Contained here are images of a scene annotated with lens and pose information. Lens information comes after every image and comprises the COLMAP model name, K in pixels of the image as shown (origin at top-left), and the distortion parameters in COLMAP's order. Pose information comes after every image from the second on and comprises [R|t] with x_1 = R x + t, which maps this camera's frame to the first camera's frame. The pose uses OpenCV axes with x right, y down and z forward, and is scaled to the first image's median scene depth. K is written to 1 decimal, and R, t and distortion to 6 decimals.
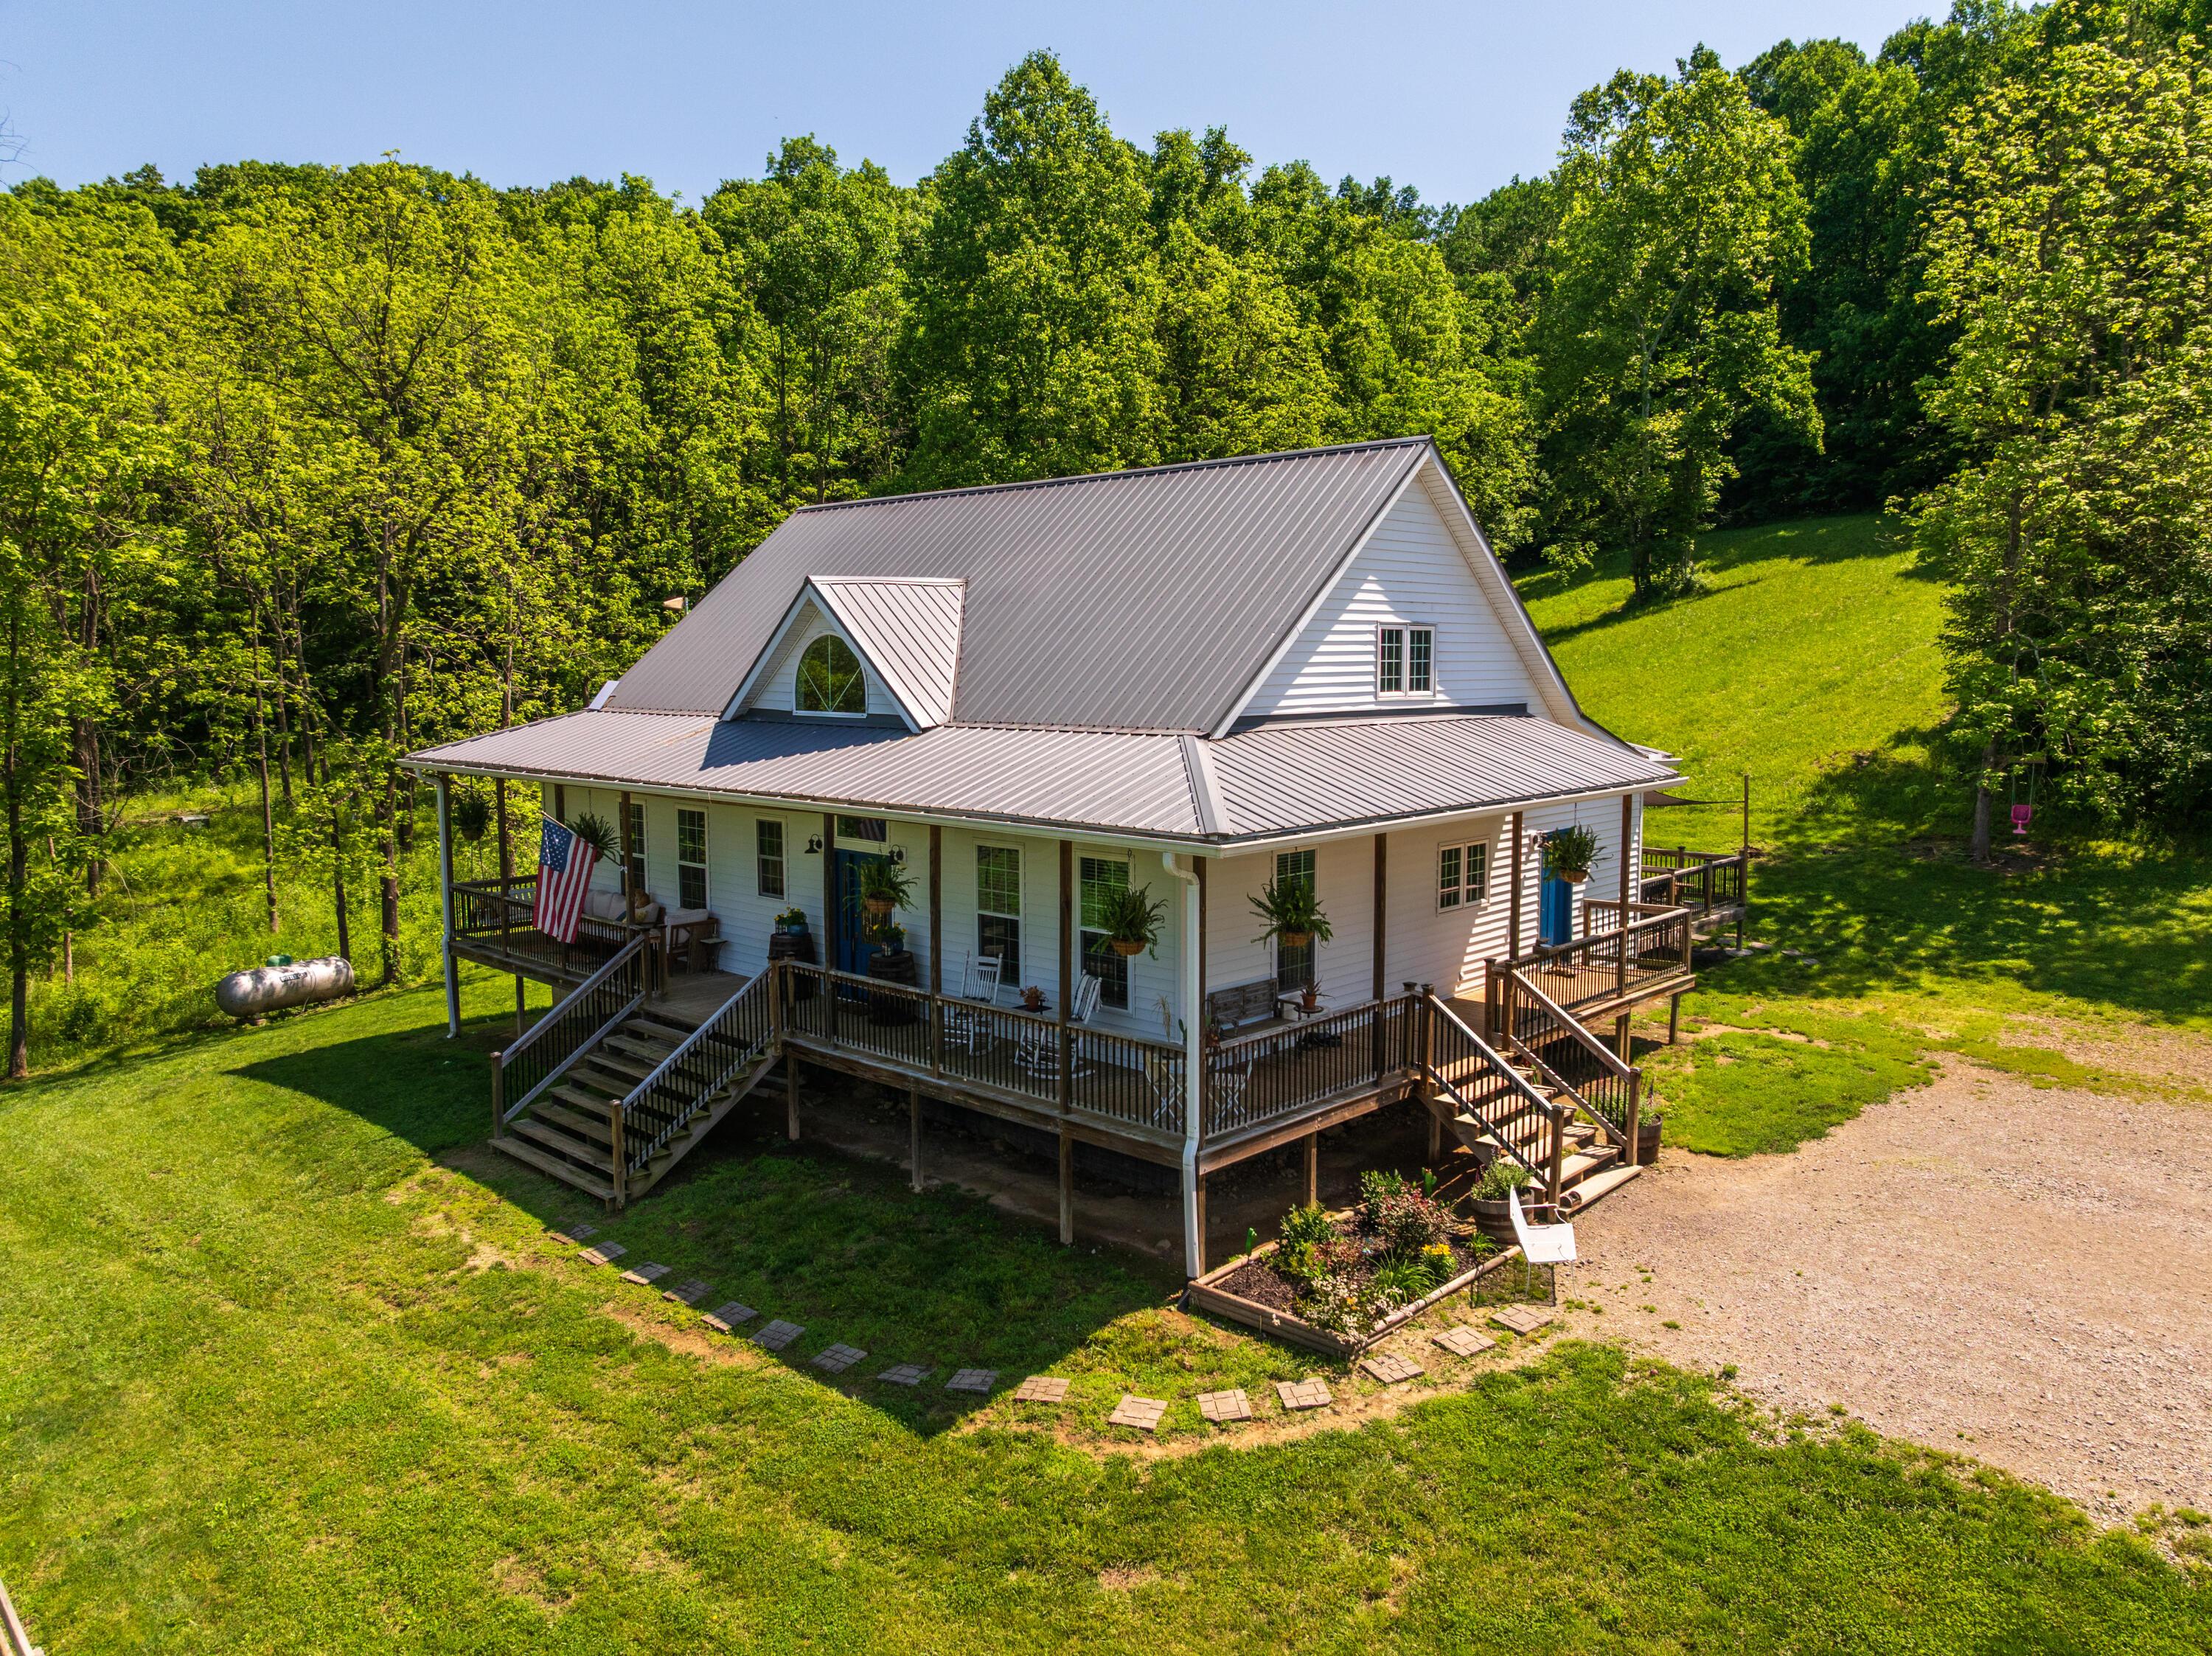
lens RADIAL K [[1541.4, 0, 1113.5], [0, 1541.4, 832.1], [0, 0, 1]] dist [0.000216, -0.056551]
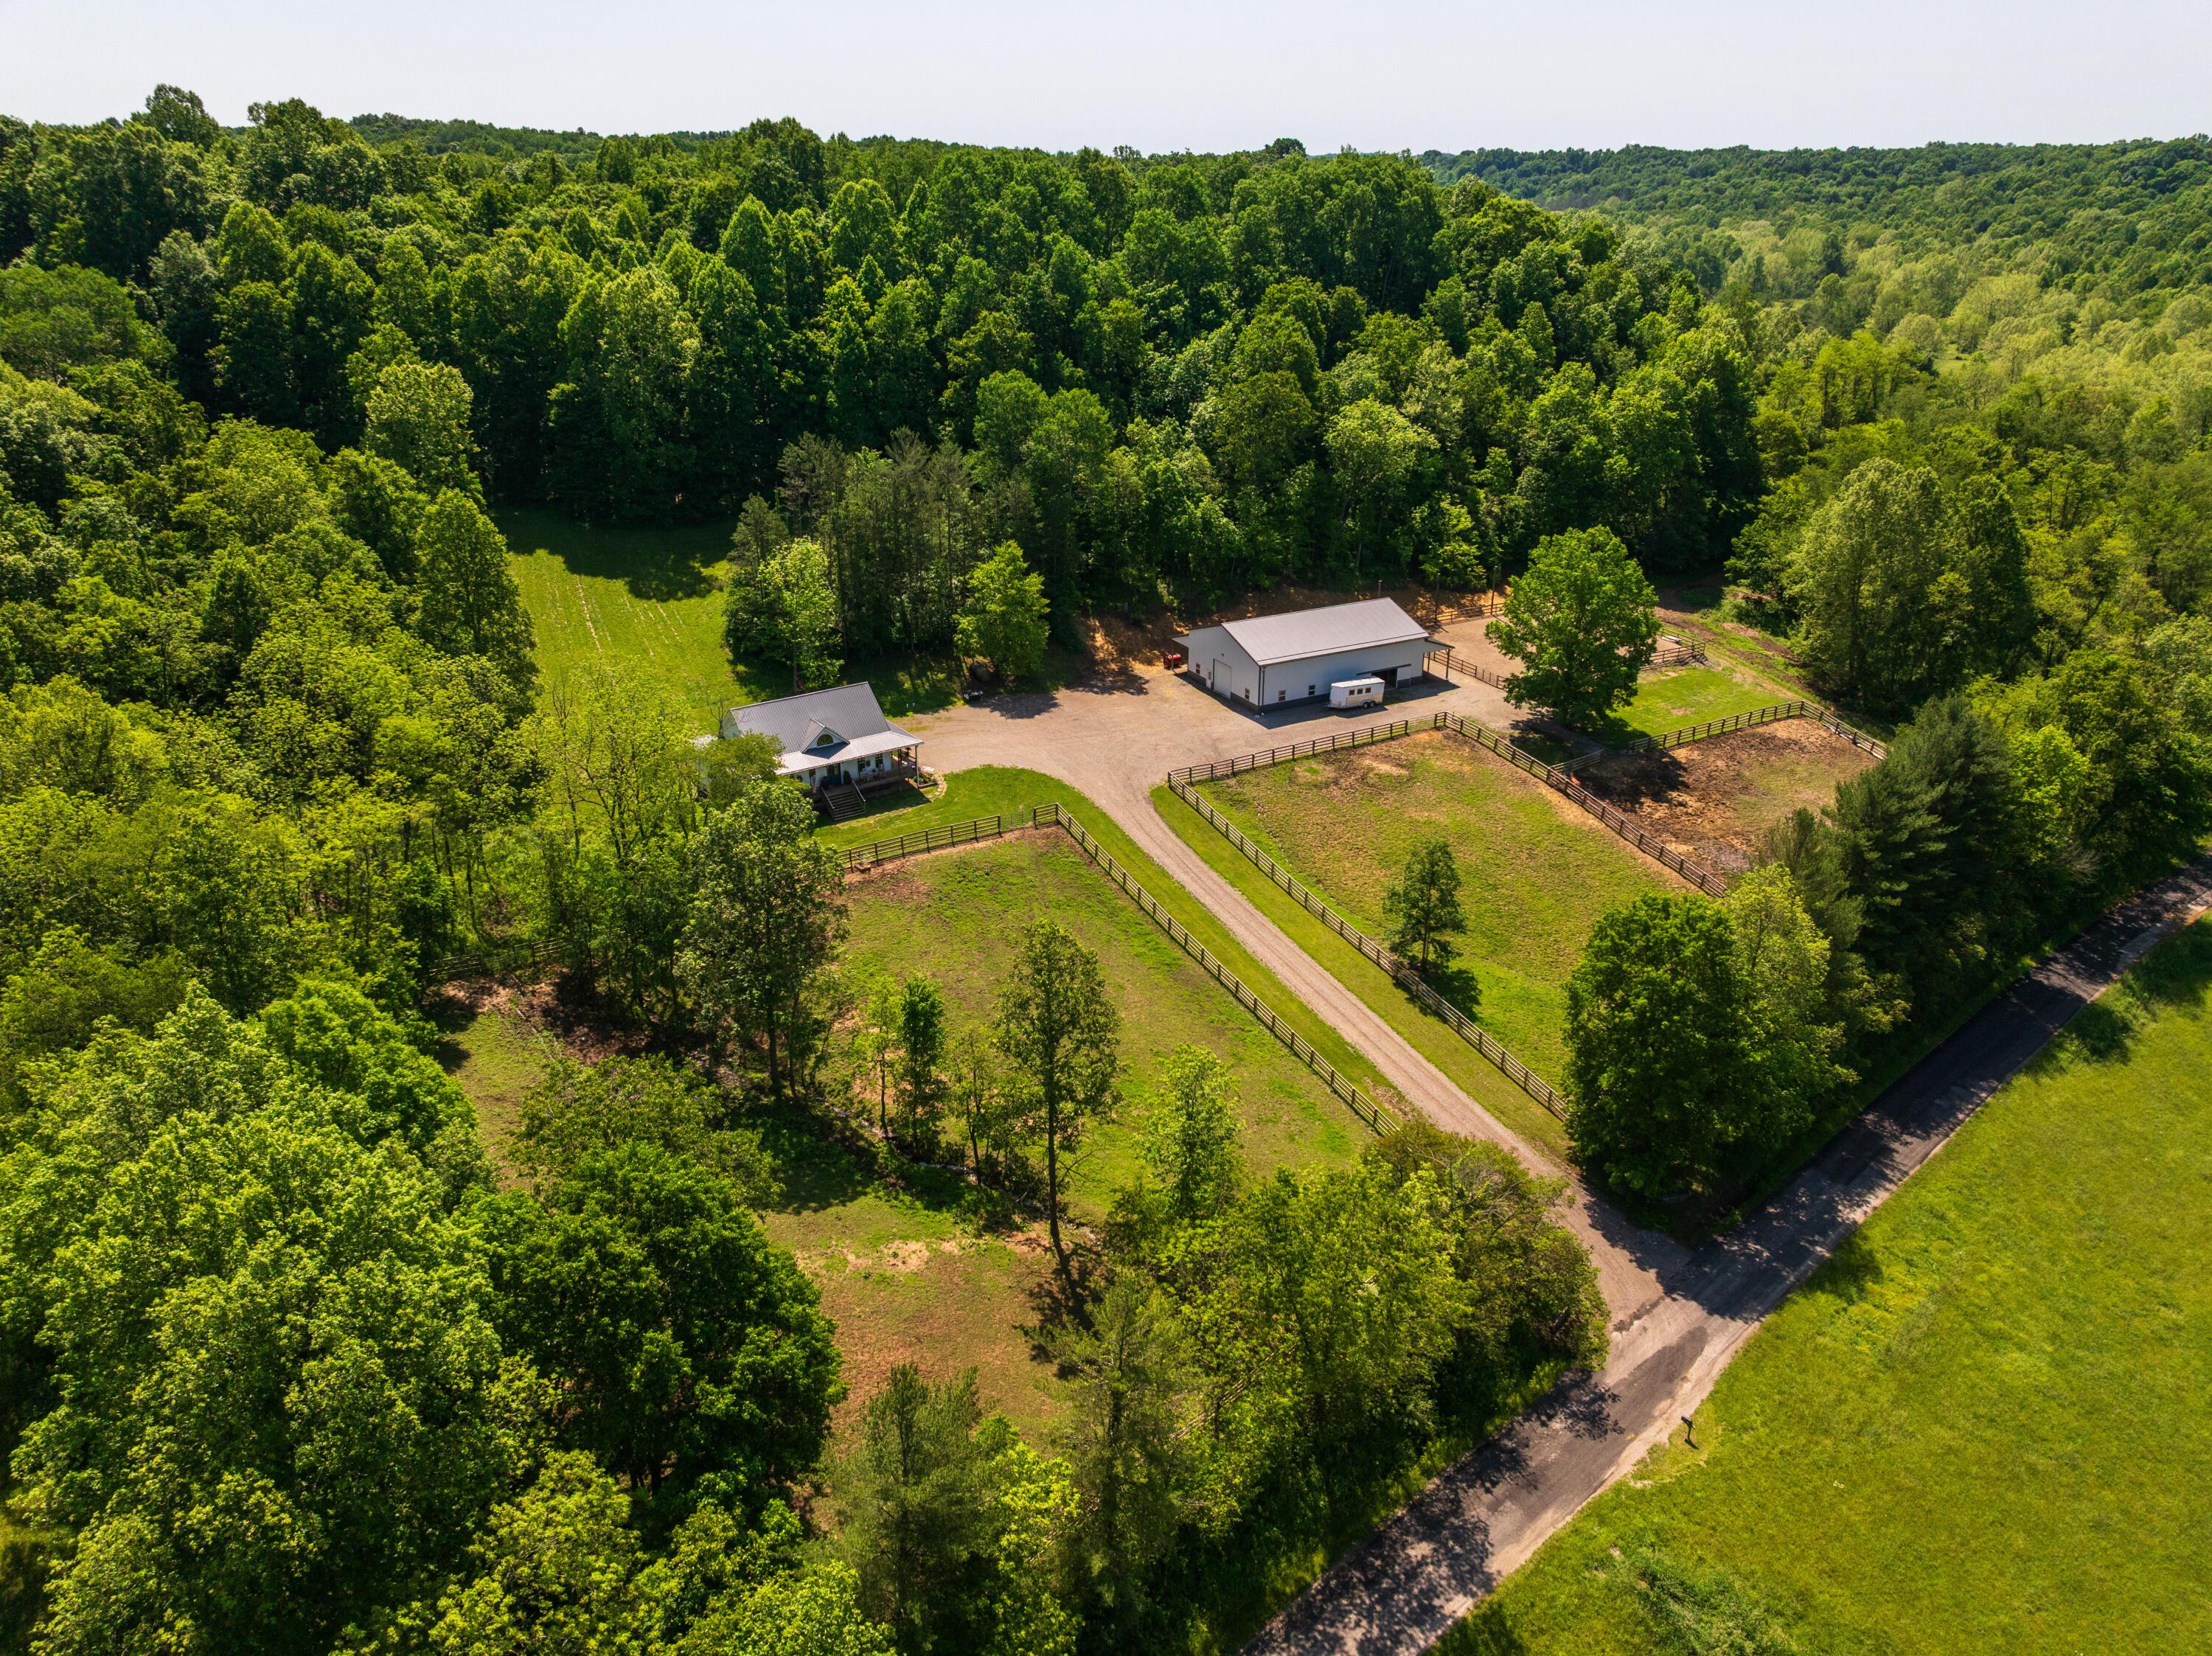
lens RADIAL K [[1571.6, 0, 1114.0], [0, 1571.6, 824.0], [0, 0, 1]] dist [-0.045908, -0.001182]
pose [[0.196848, -0.388098, 0.900350, -6.775315], [0.103794, 0.921407, 0.374482, -2.382708], [-0.974925, 0.019735, 0.221659, -1.852933]]
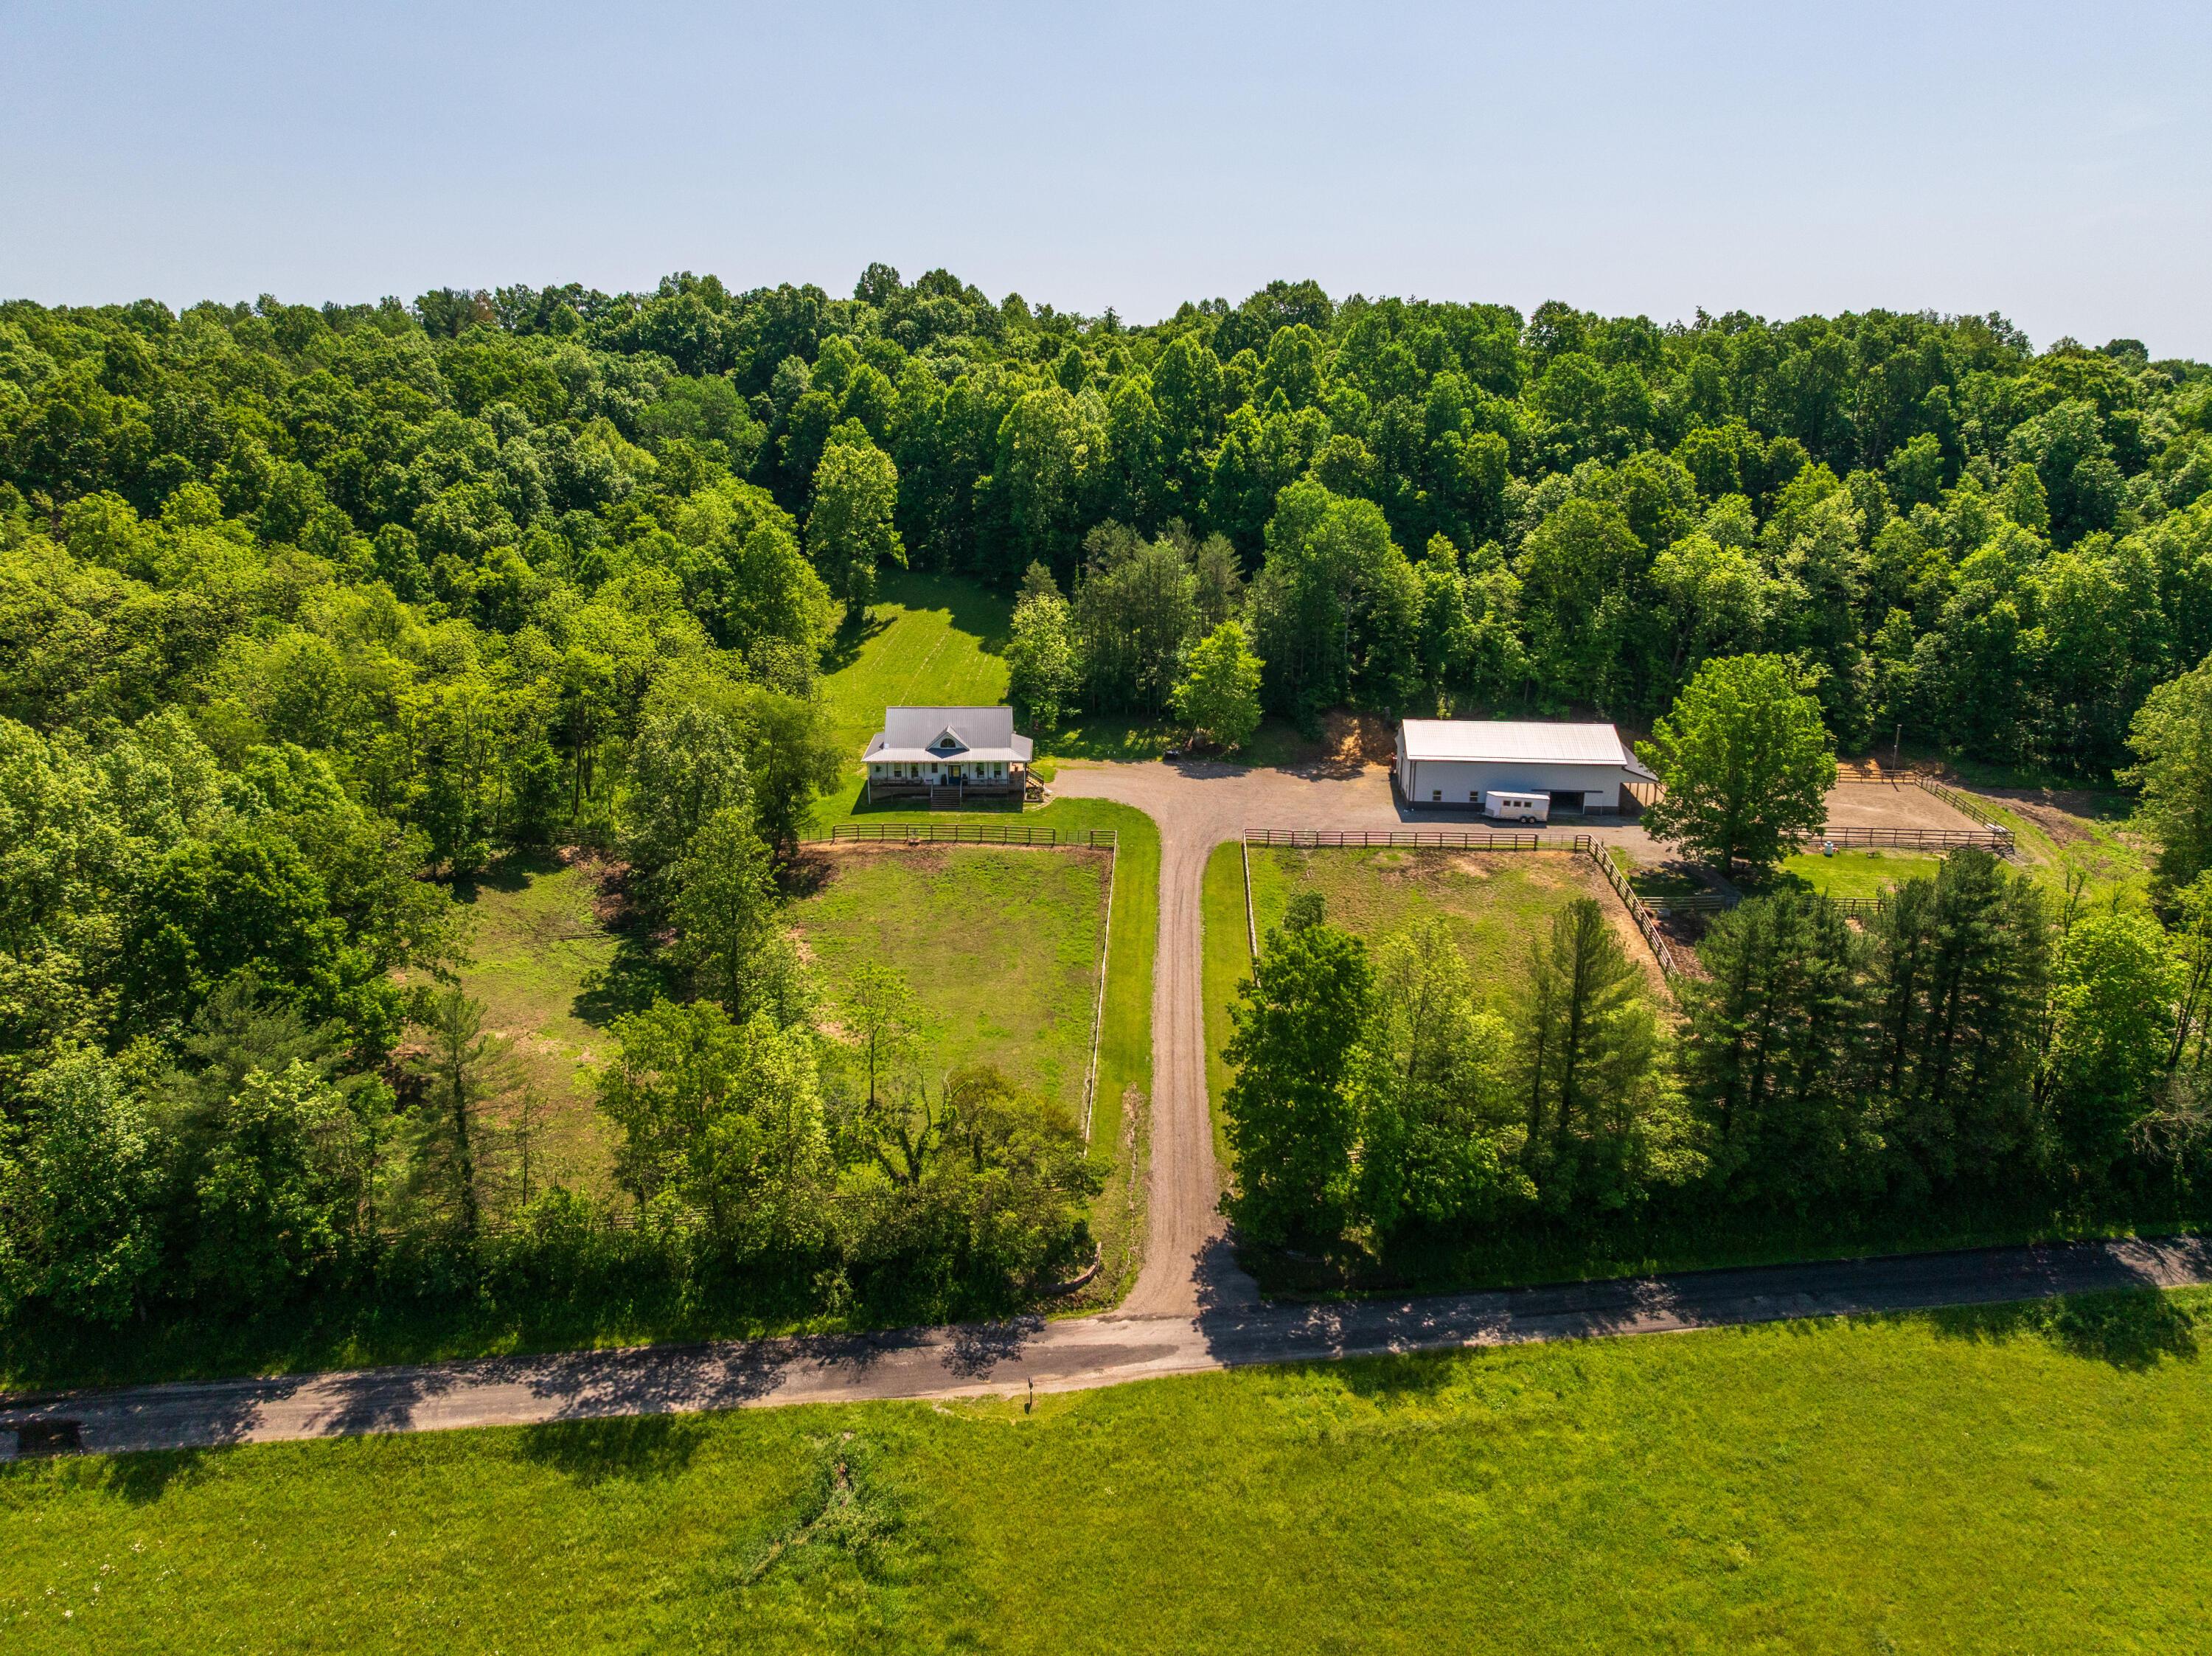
lens RADIAL K [[1571.6, 0, 1114.0], [0, 1571.6, 824.0], [0, 0, 1]] dist [-0.045908, -0.001182]
pose [[0.704095, -0.190999, 0.683937, -5.640653], [0.070571, 0.977201, 0.200245, -1.363631], [-0.706590, -0.092725, 0.701522, -5.736587]]
